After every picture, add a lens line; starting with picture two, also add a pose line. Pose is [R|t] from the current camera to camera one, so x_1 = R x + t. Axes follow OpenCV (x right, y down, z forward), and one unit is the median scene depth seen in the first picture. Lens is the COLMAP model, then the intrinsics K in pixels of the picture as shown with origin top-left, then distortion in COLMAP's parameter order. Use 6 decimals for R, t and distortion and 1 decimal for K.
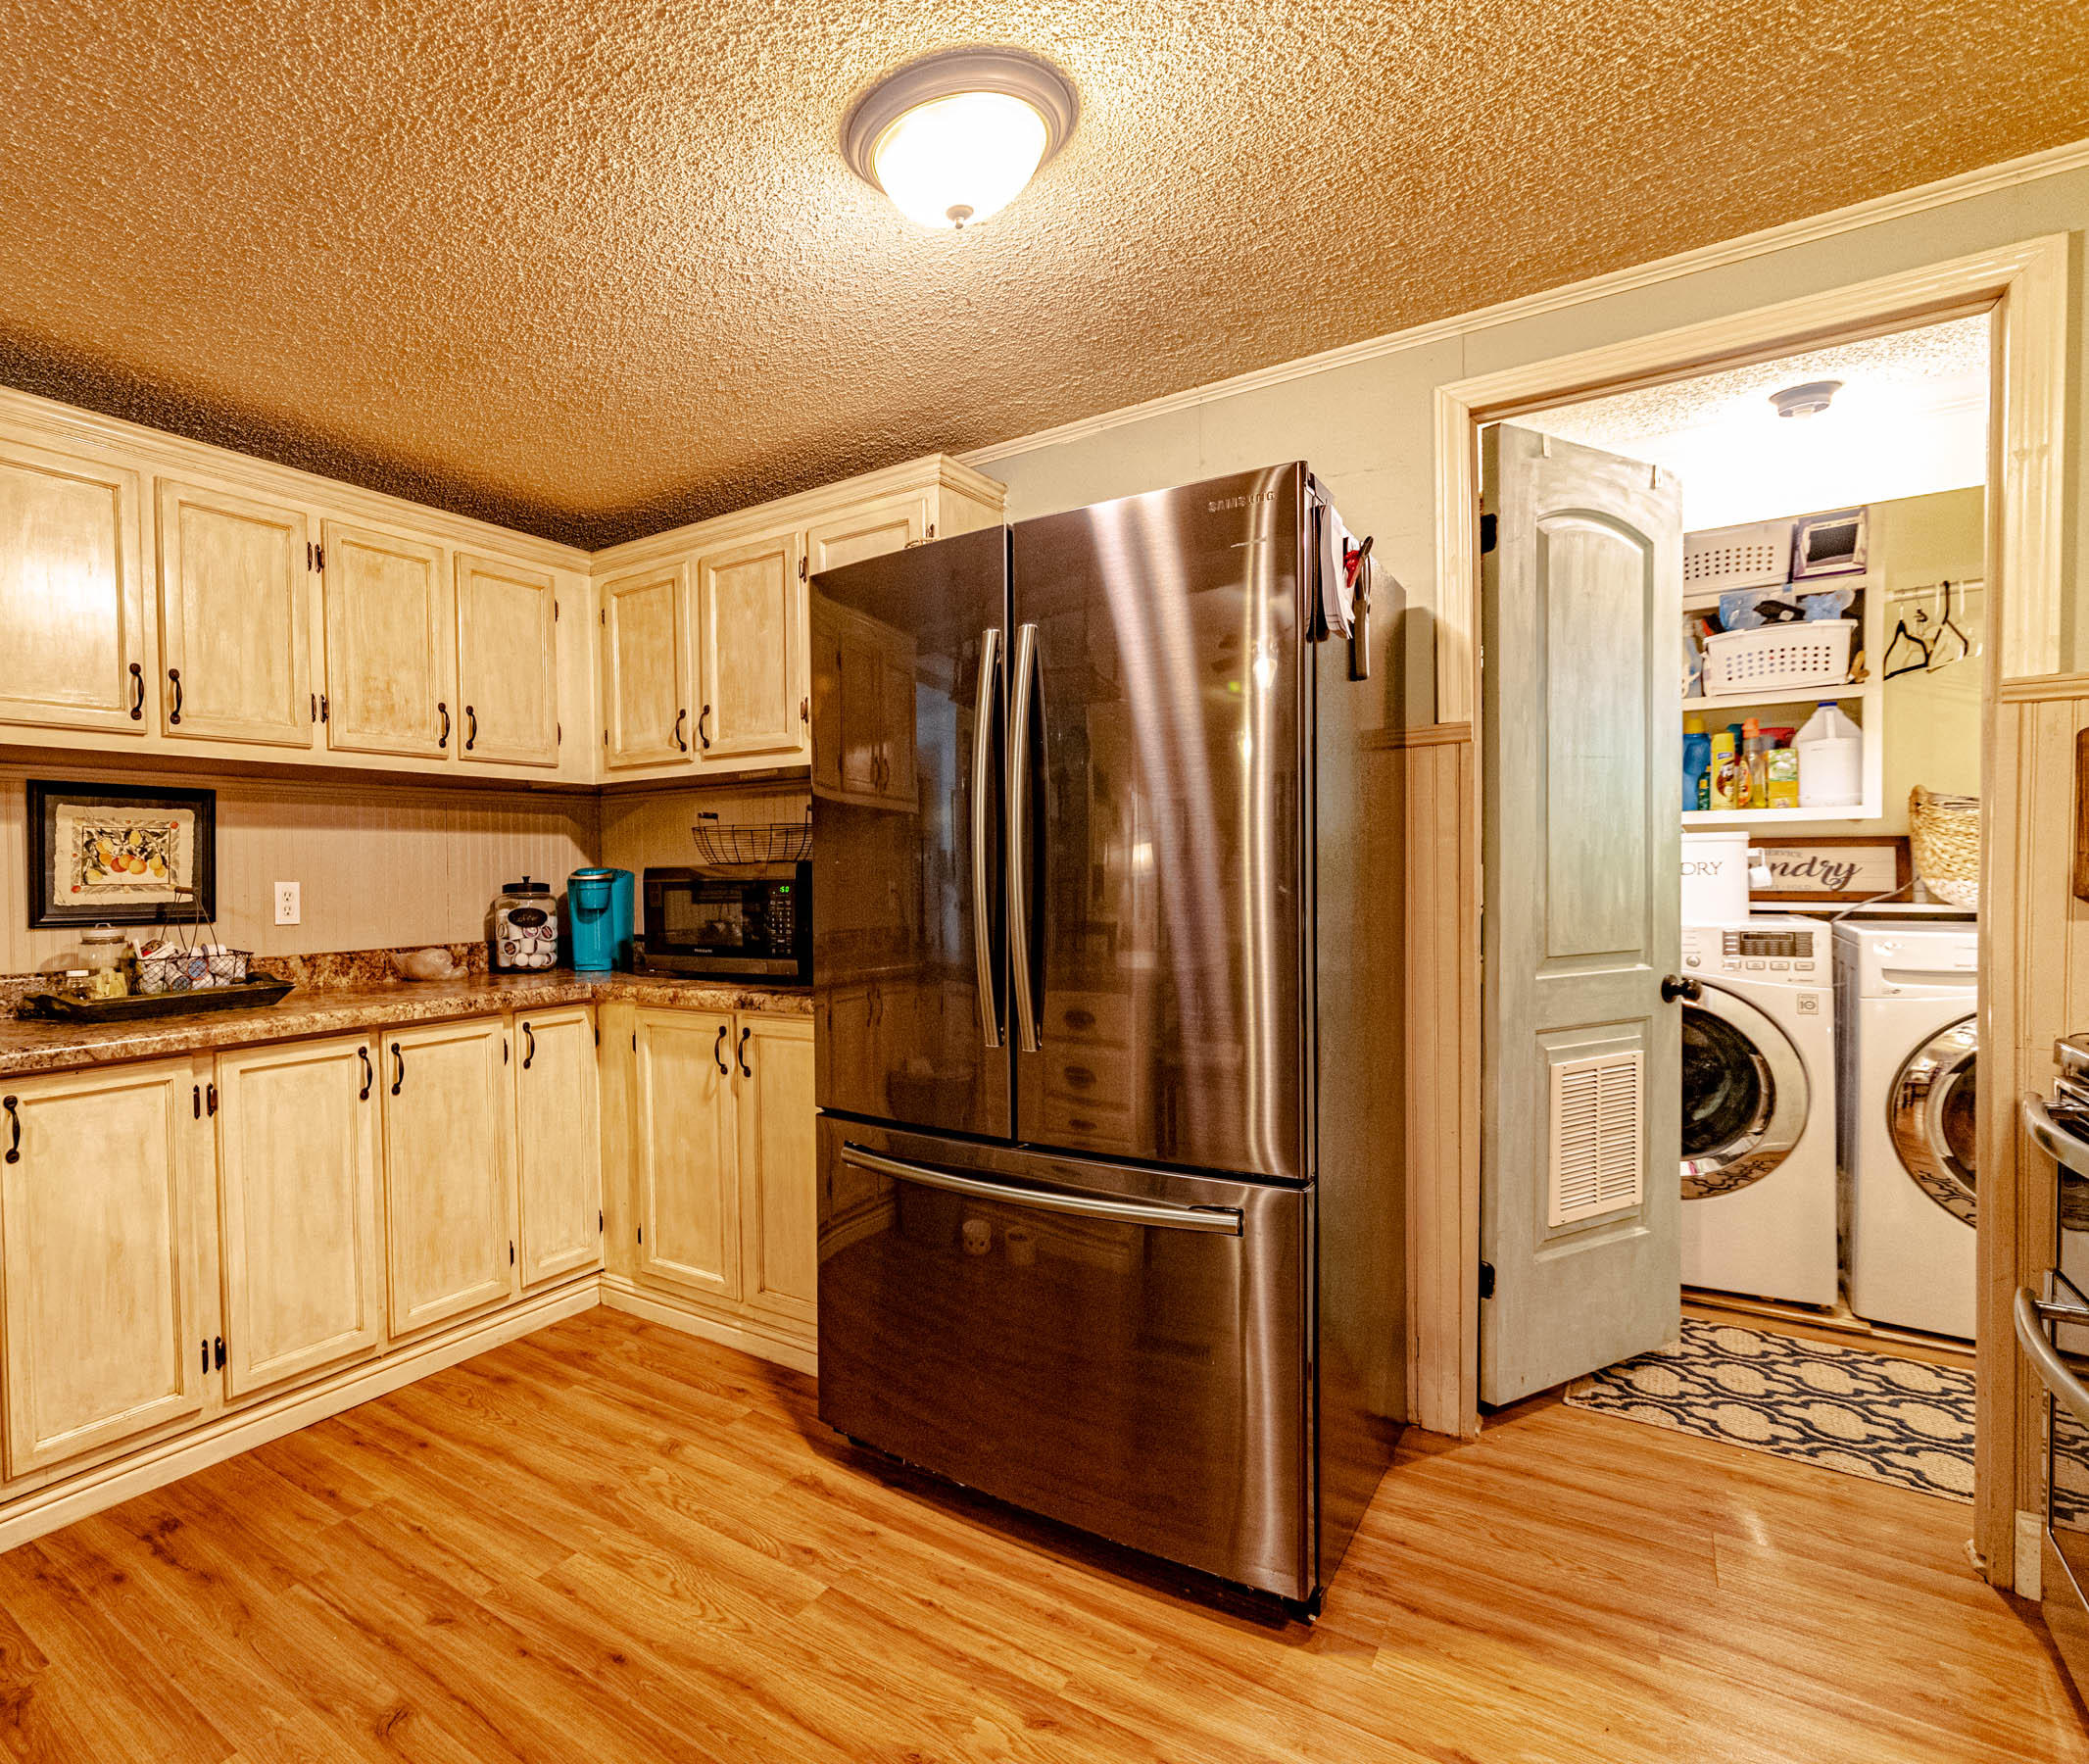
lens RADIAL K [[1099.1, 0, 754.7], [0, 1099.1, 900.9], [0, 0, 1]] dist [0.002225, -0.000547]
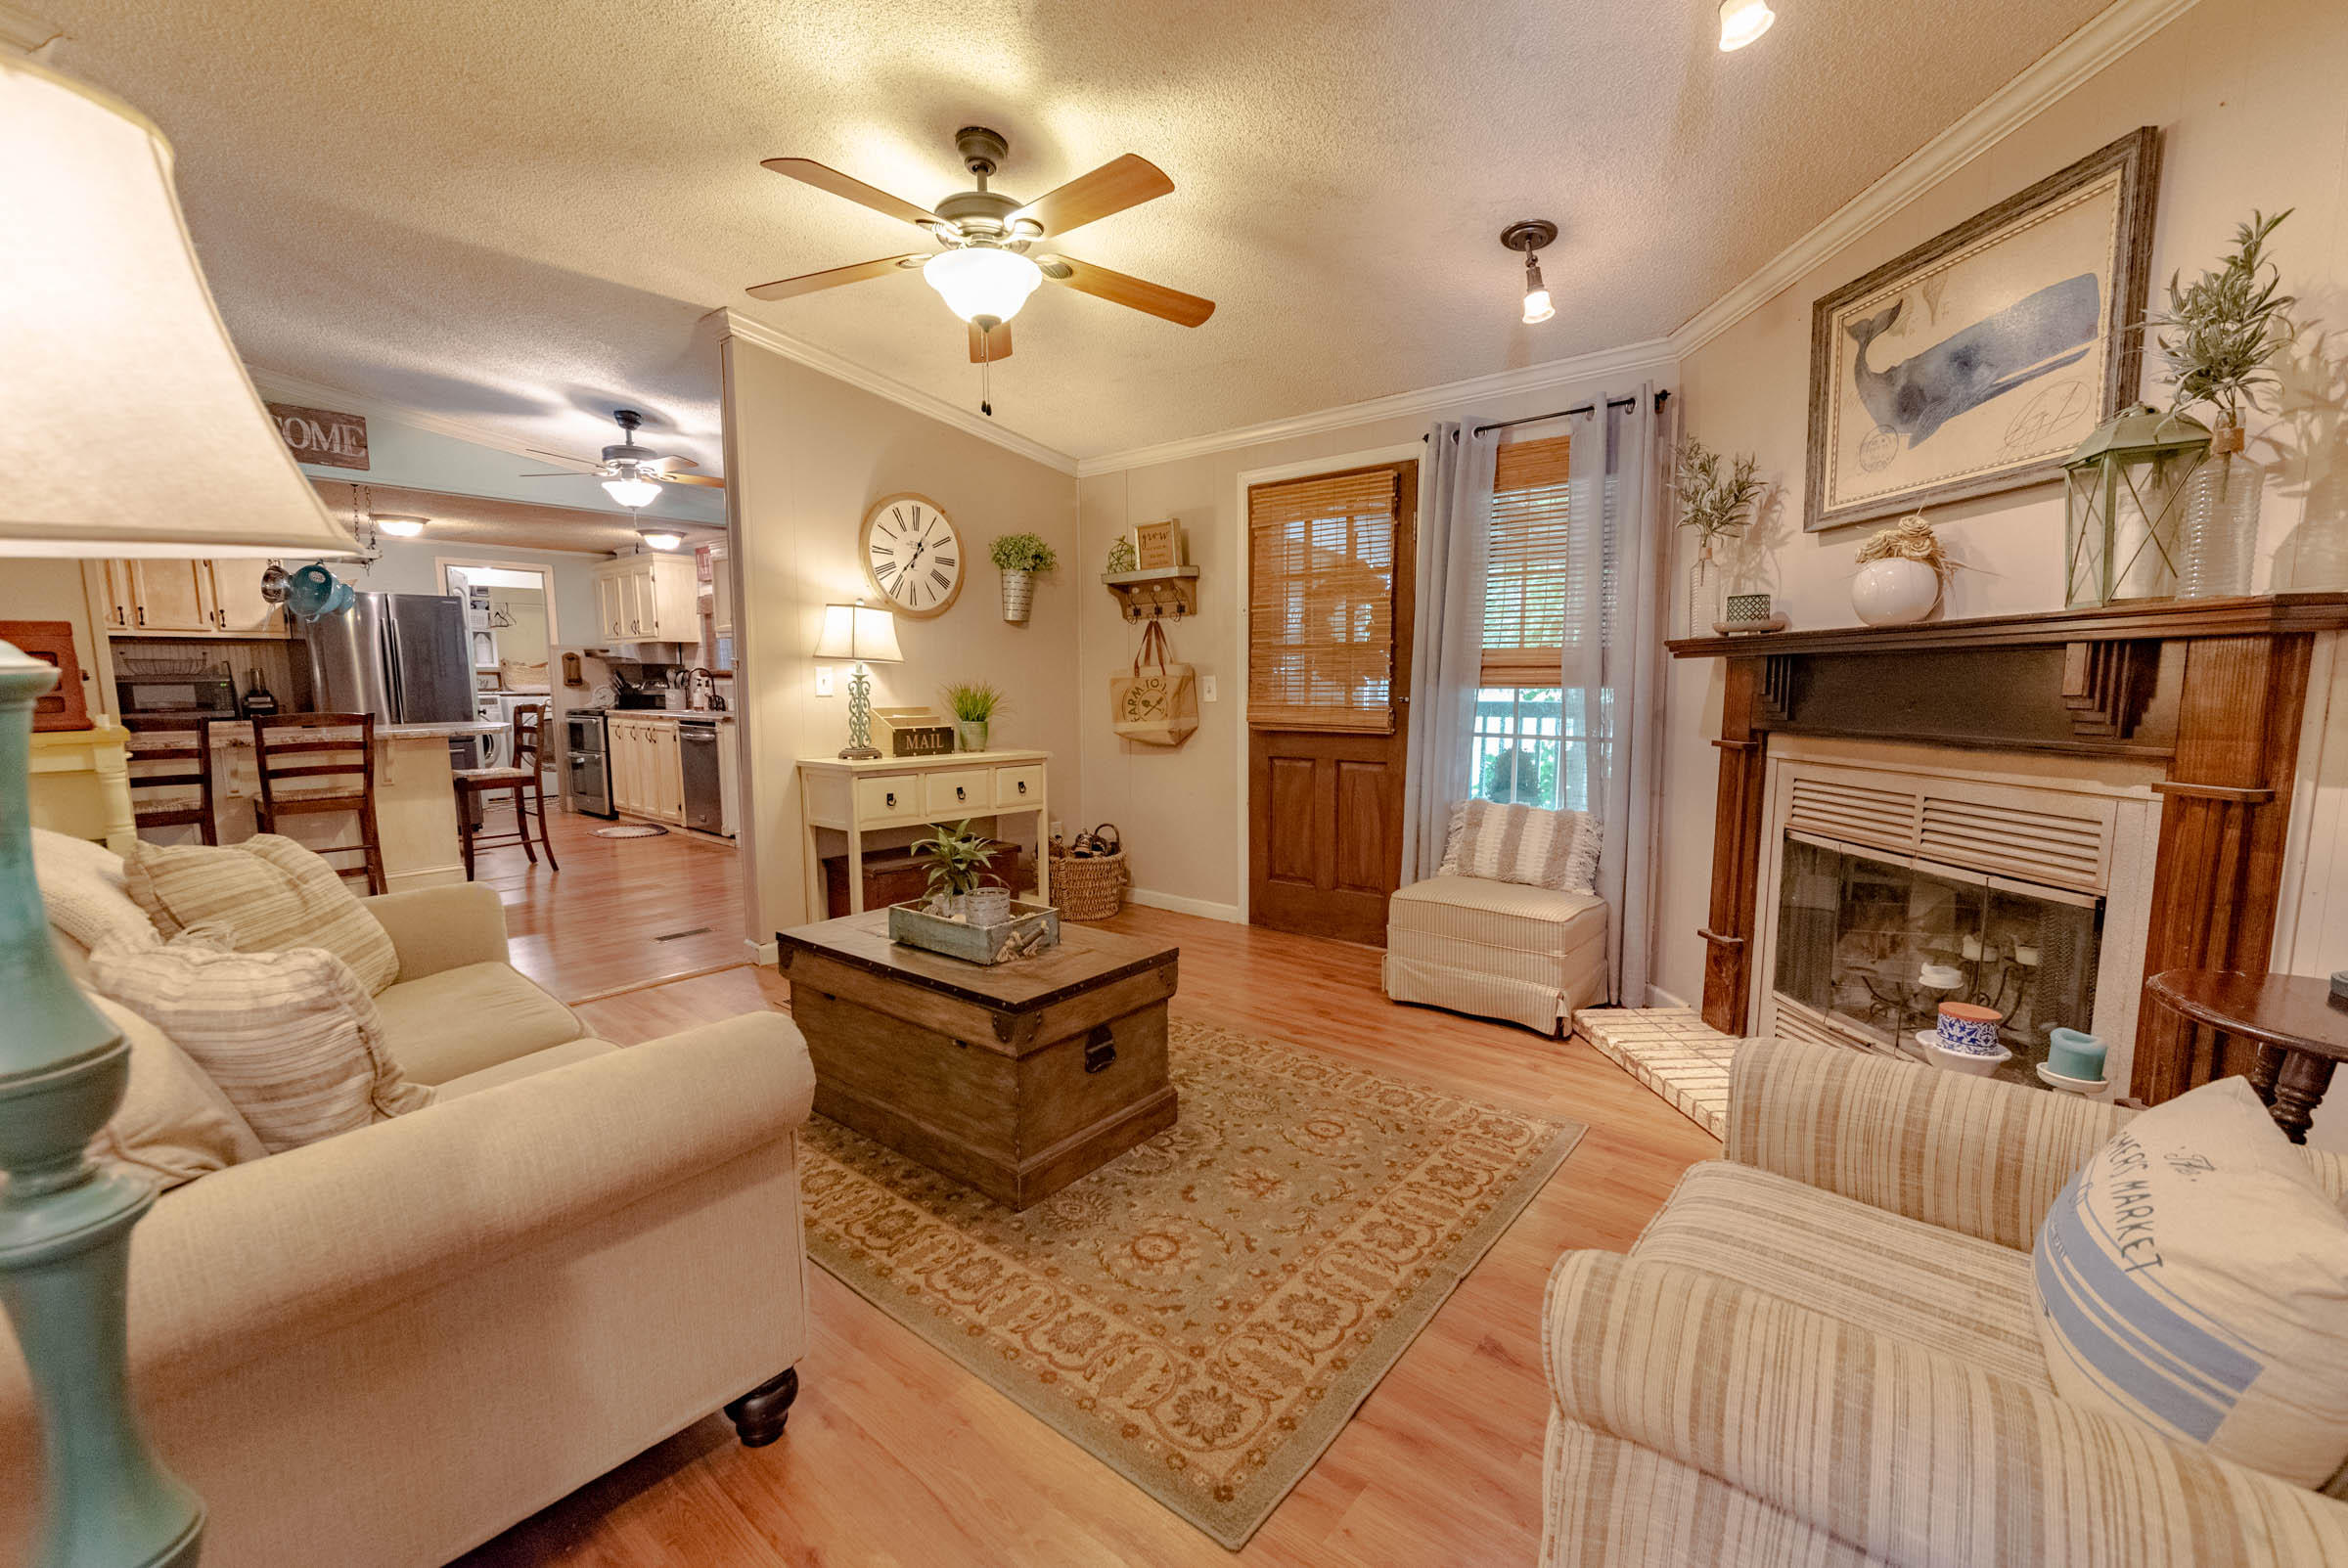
lens RADIAL K [[971.7, 0, 1167.9], [0, 971.7, 794.1], [0, 0, 1]] dist [-0.001916, 0.002447]
pose [[0.024031, -0.105407, 0.994139, -2.410405], [0.030693, 0.994035, 0.104654, 0.081541], [-0.999240, 0.027999, 0.027123, -1.425889]]
